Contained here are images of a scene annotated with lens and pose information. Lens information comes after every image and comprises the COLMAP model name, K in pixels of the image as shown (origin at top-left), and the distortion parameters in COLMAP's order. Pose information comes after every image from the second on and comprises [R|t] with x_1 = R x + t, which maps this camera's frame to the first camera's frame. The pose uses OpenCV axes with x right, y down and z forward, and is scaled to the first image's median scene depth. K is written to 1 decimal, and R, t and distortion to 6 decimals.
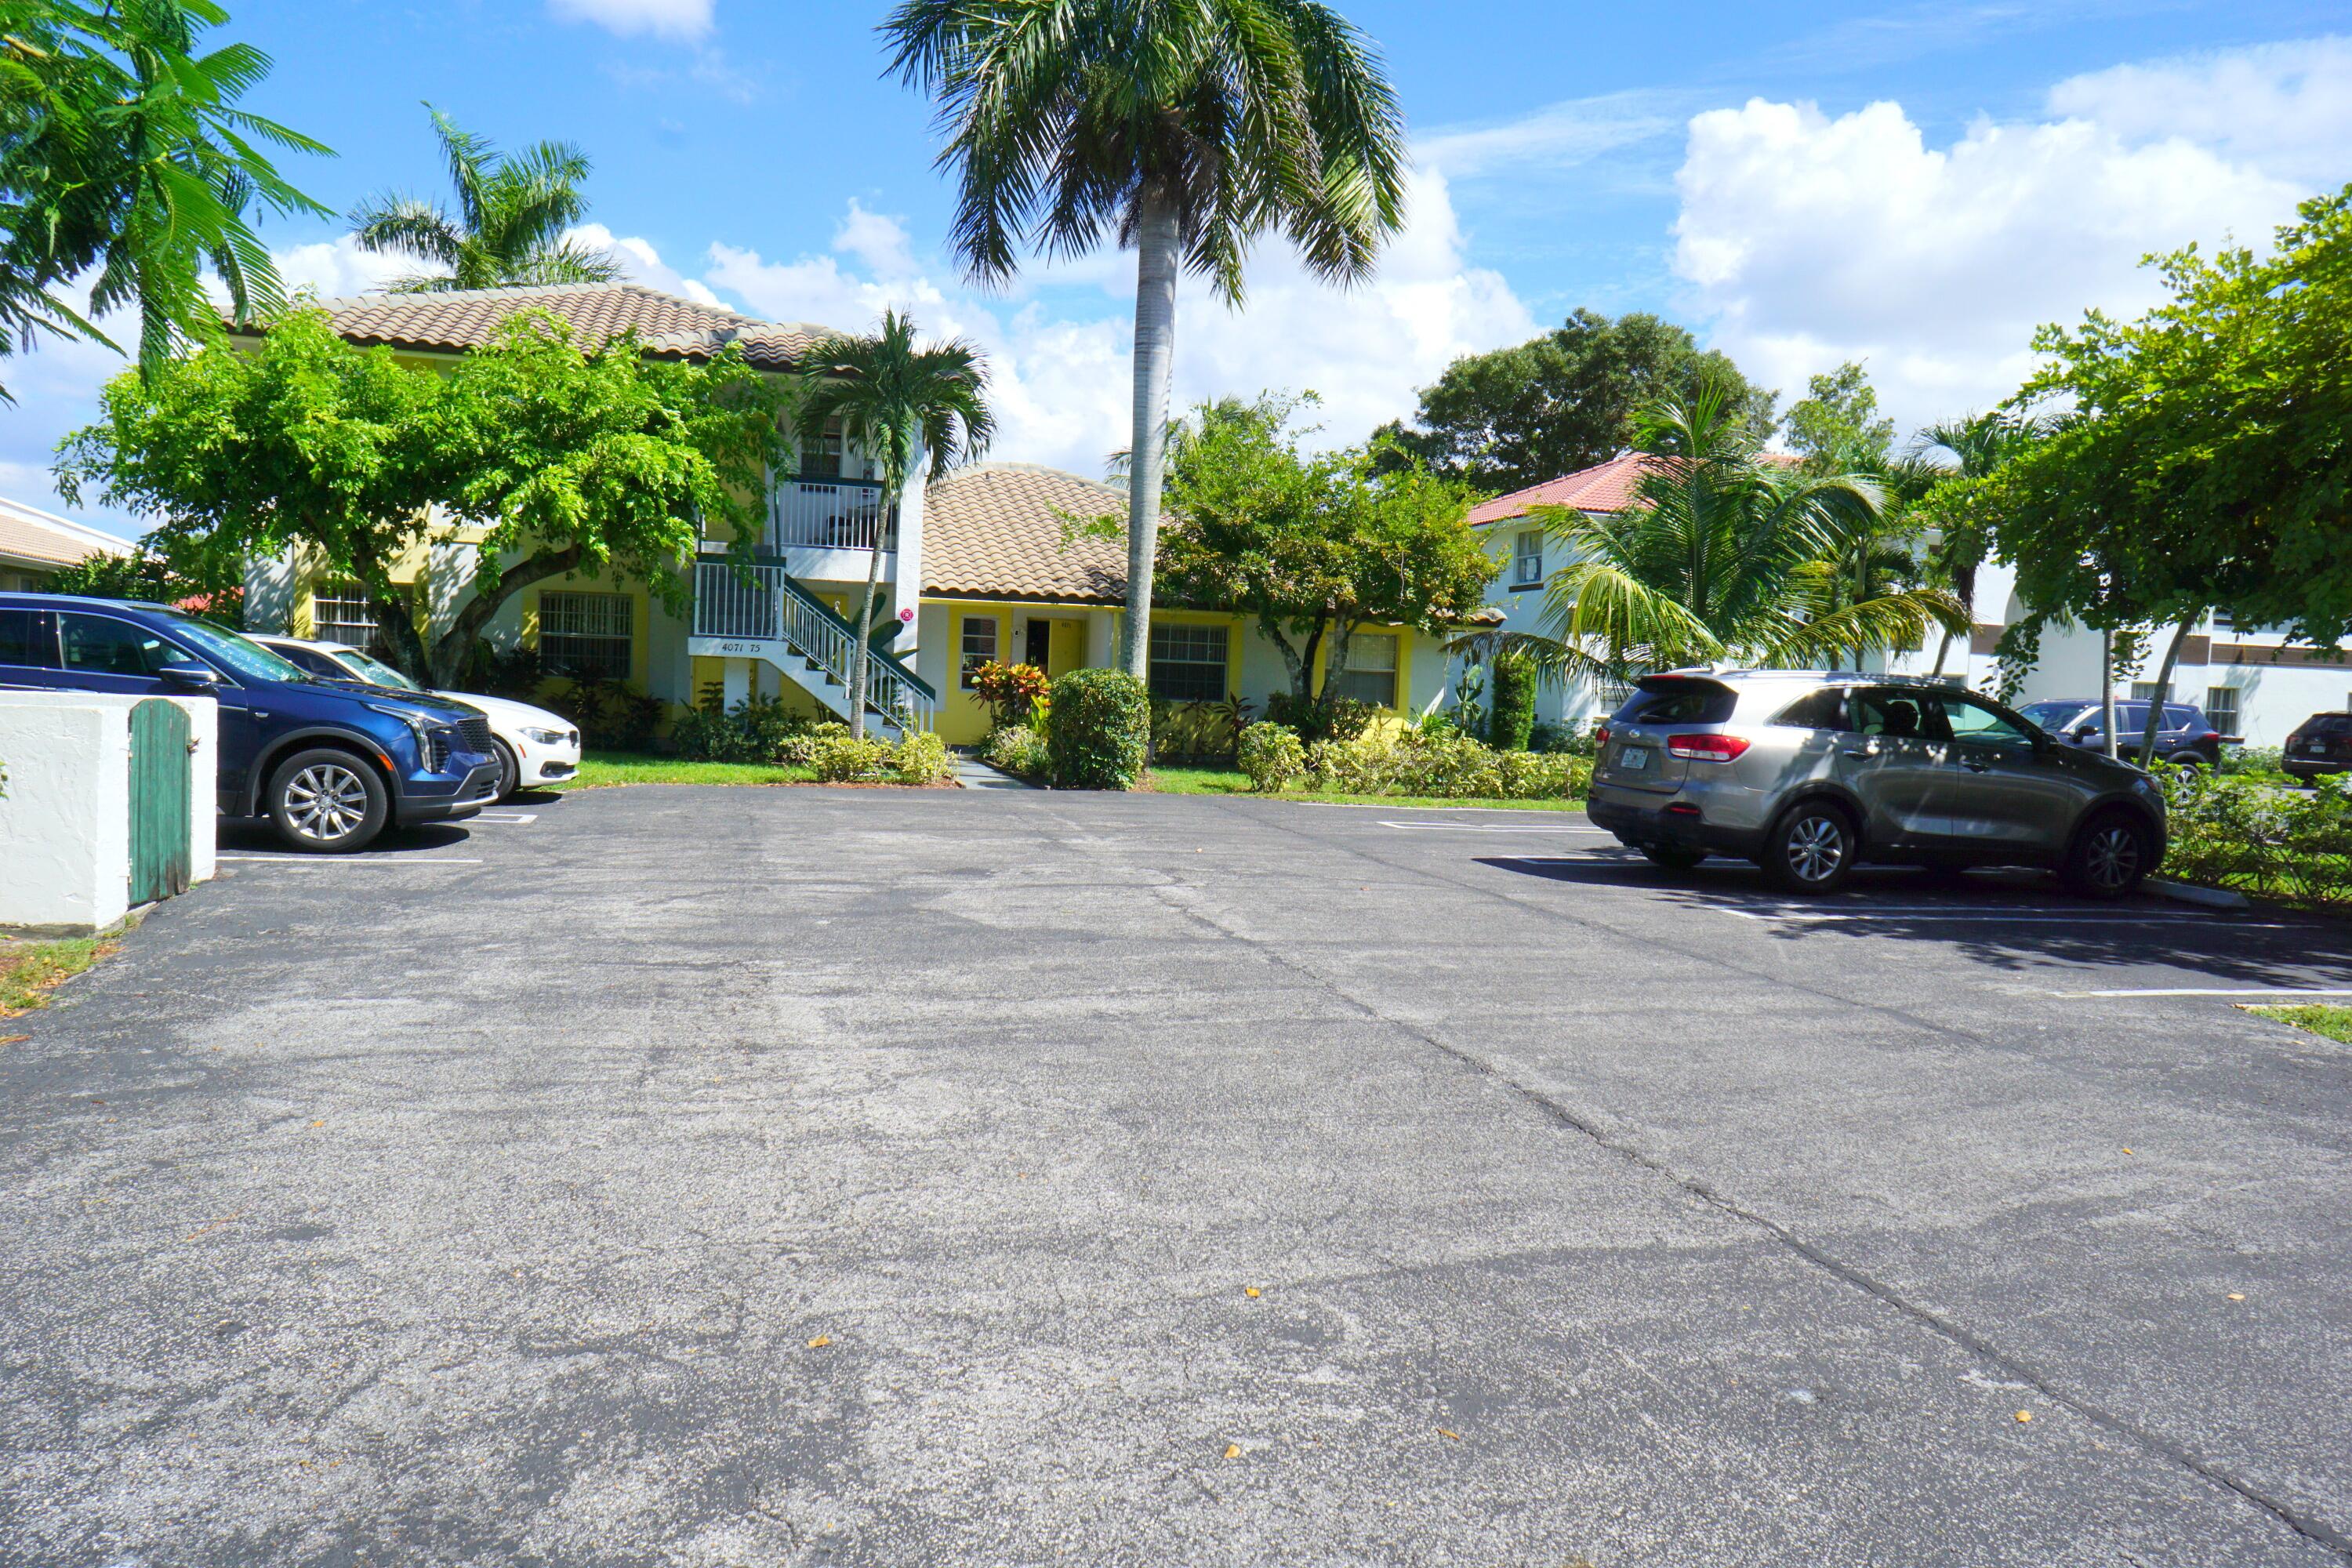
lens RADIAL K [[1589.2, 0, 1160.8], [0, 1589.2, 786.7], [0, 0, 1]] dist [-0.070880, 0.095478]
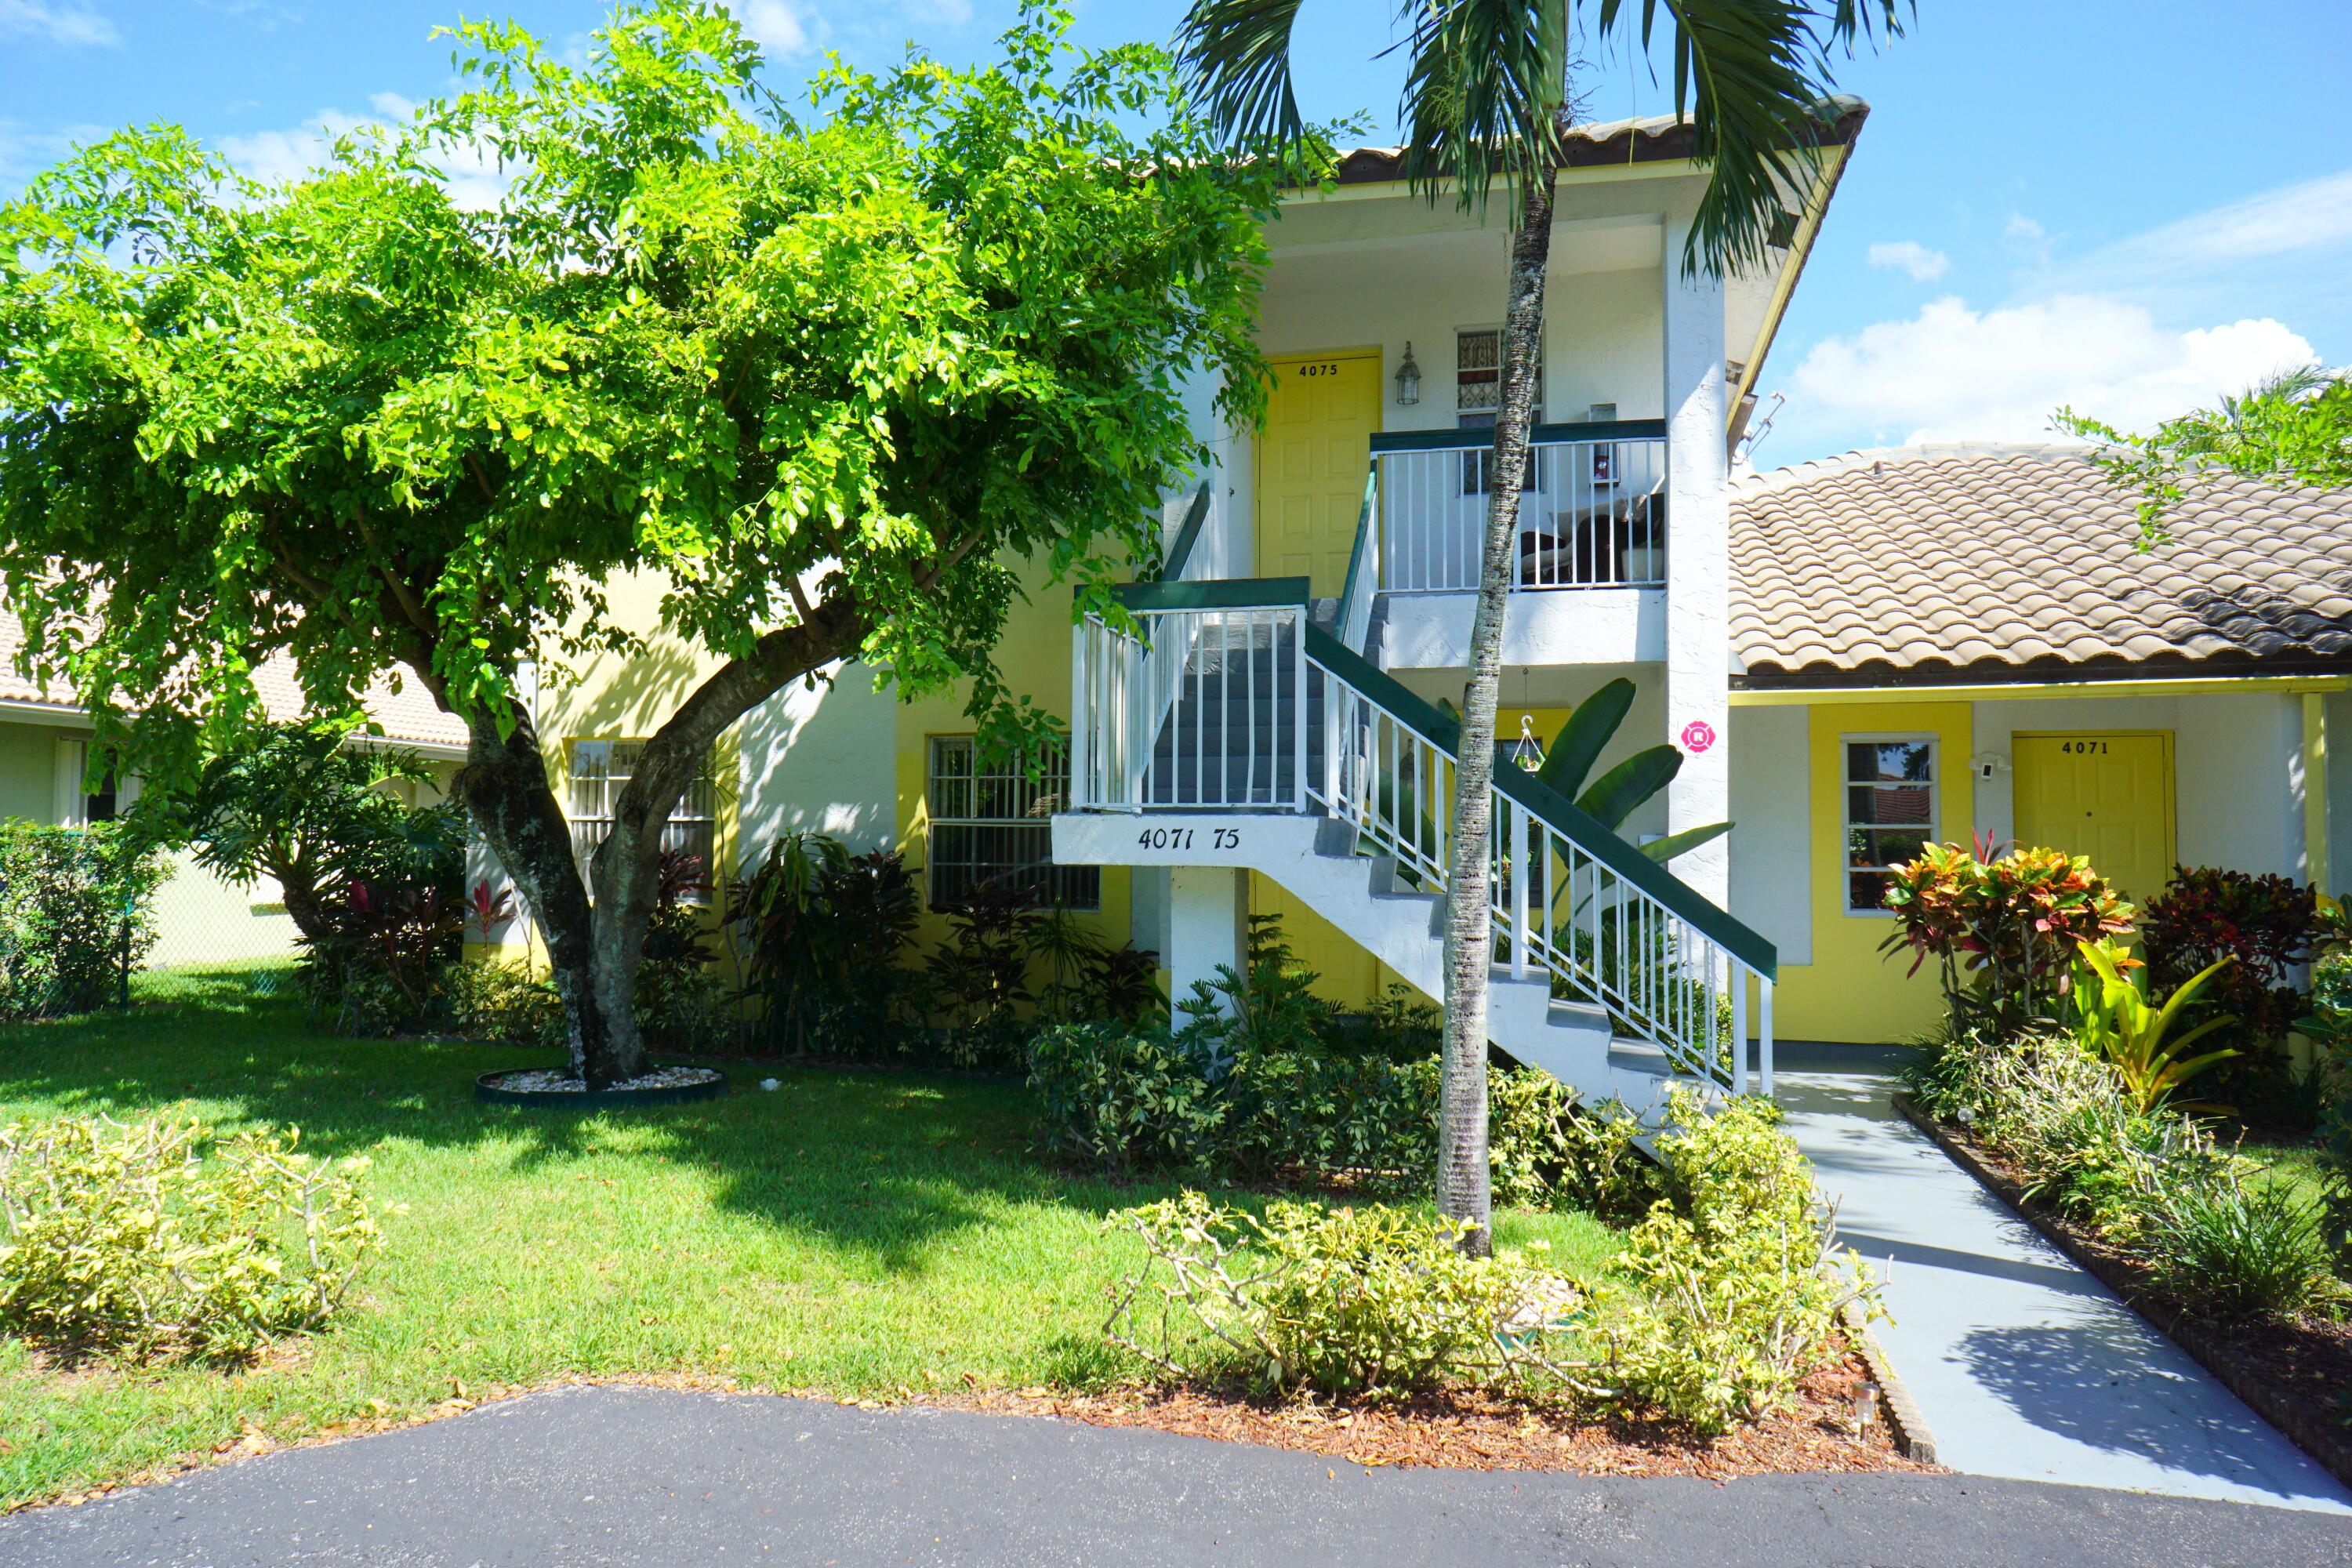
lens RADIAL K [[1589.2, 0, 1160.8], [0, 1589.2, 786.7], [0, 0, 1]] dist [-0.070880, 0.095478]
pose [[0.864171, -0.060440, -0.499555, -0.080797], [0.001150, 0.992995, -0.118152, -0.050097], [0.503196, 0.101529, 0.858187, 0.602125]]
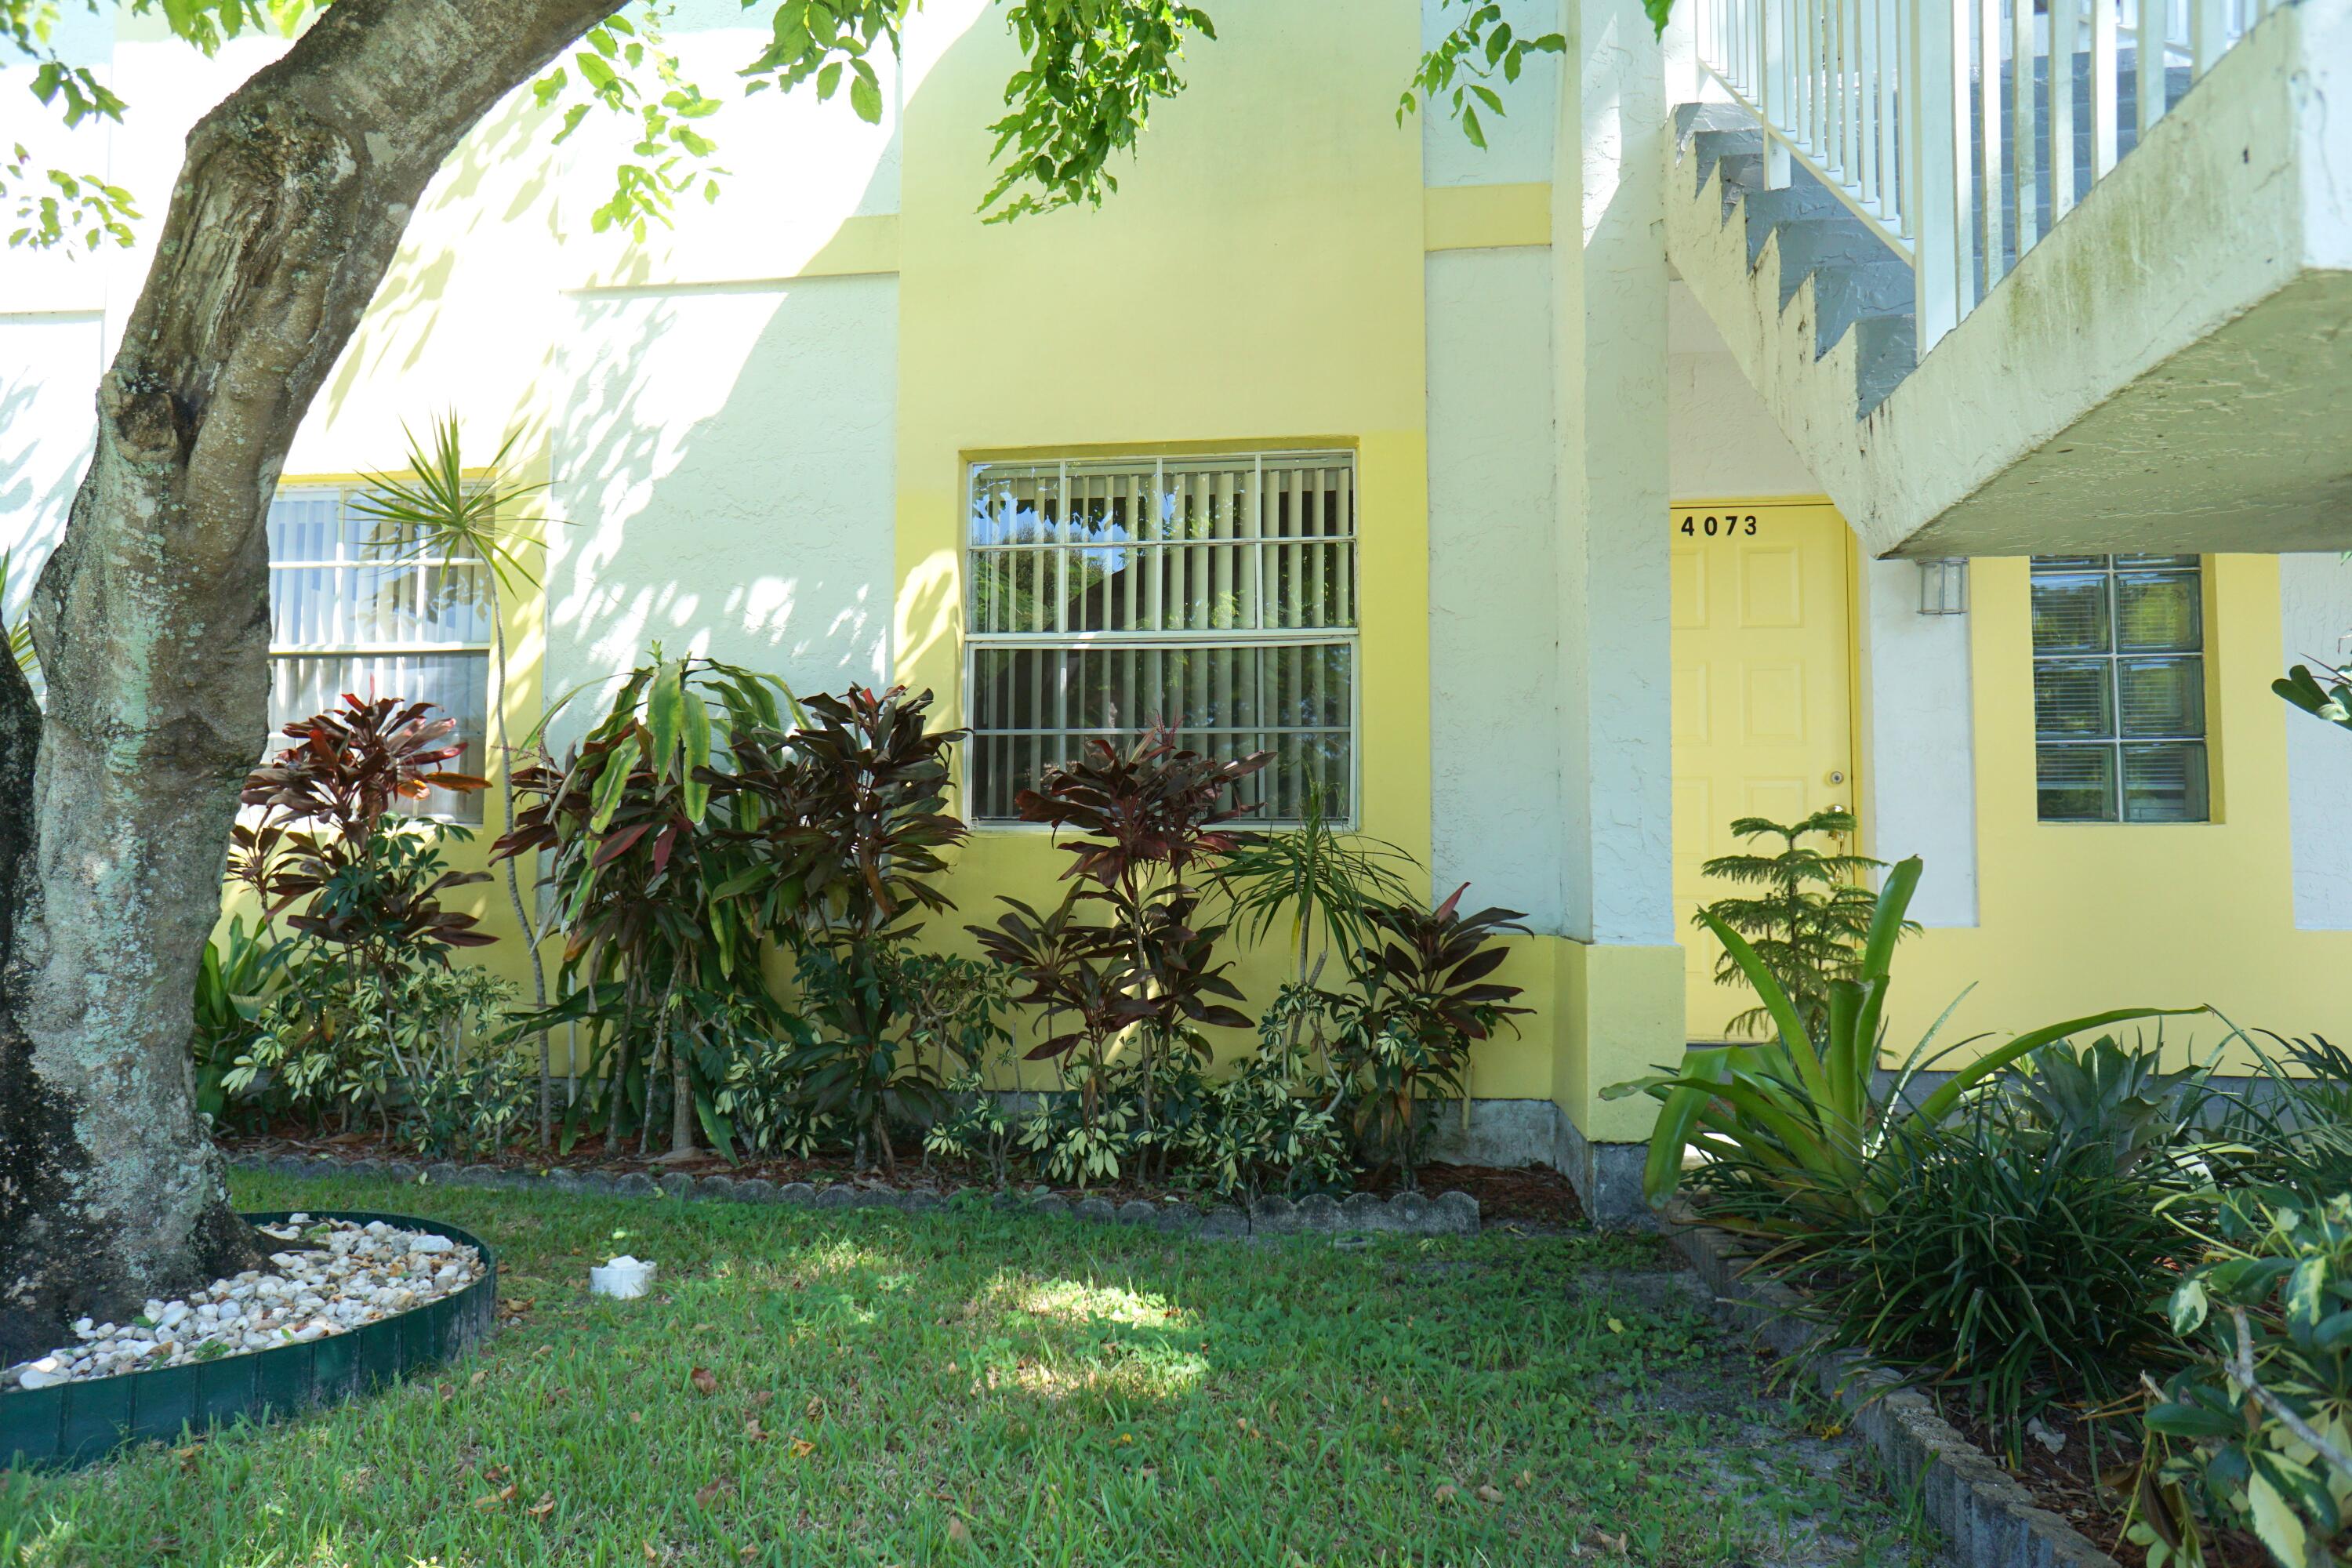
lens RADIAL K [[1589.2, 0, 1160.8], [0, 1589.2, 786.7], [0, 0, 1]] dist [-0.070880, 0.095478]
pose [[0.911428, -0.062256, -0.406723, -0.272633], [0.009768, 0.991482, -0.129876, -0.046910], [0.411344, 0.114400, 0.904273, 0.797129]]
